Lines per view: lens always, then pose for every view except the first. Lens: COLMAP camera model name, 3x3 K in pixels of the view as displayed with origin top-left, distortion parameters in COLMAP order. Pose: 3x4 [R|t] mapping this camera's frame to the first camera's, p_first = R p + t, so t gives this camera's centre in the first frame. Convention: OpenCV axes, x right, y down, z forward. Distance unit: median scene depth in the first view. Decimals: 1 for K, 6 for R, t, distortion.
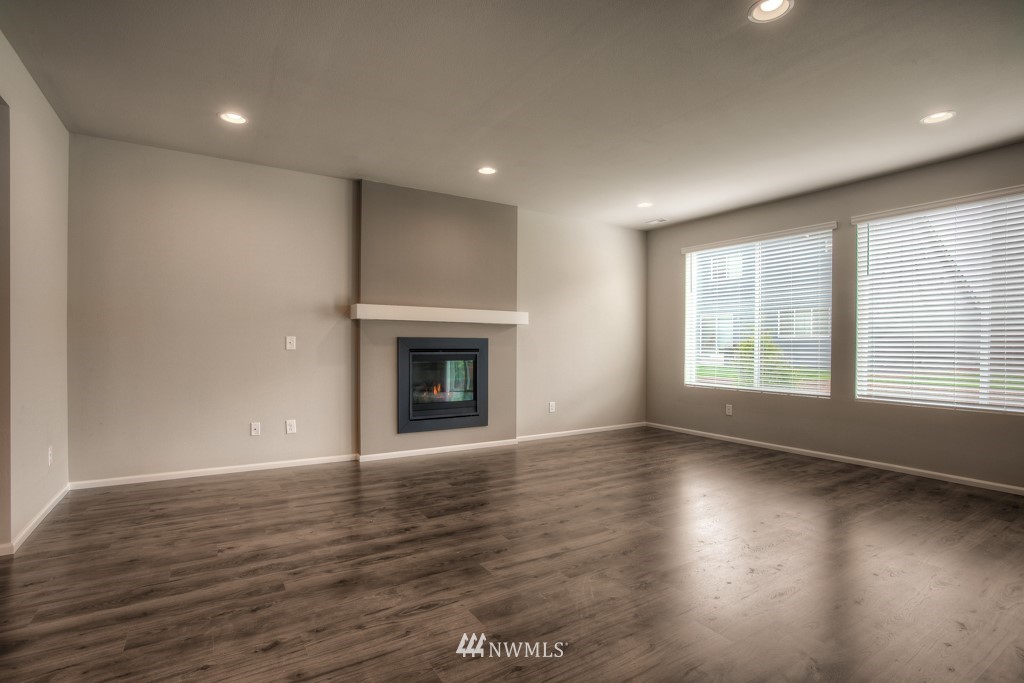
lens RADIAL K [[505.1, 0, 510.7], [0, 505.1, 342.7], [0, 0, 1]] dist [-0.019223, -0.000238]
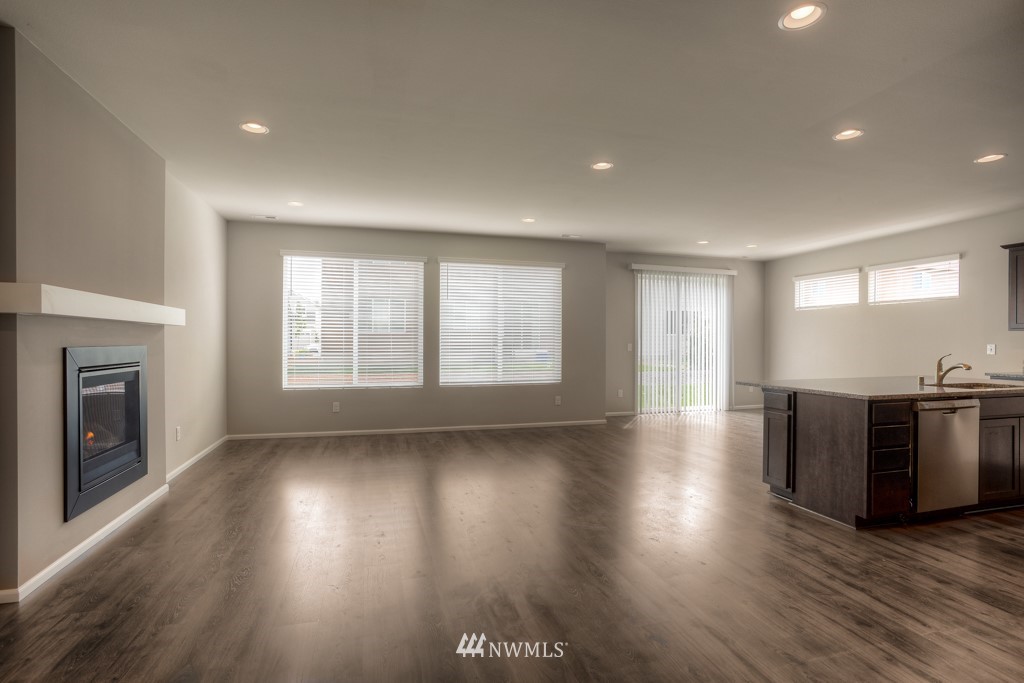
lens RADIAL K [[505.1, 0, 511.3], [0, 505.1, 342.9], [0, 0, 1]] dist [-0.019223, -0.000238]
pose [[0.277124, -0.008047, 0.960800, -0.557656], [-0.003696, 0.999949, 0.009440, -0.020406], [-0.960827, -0.006167, 0.277080, 0.354727]]
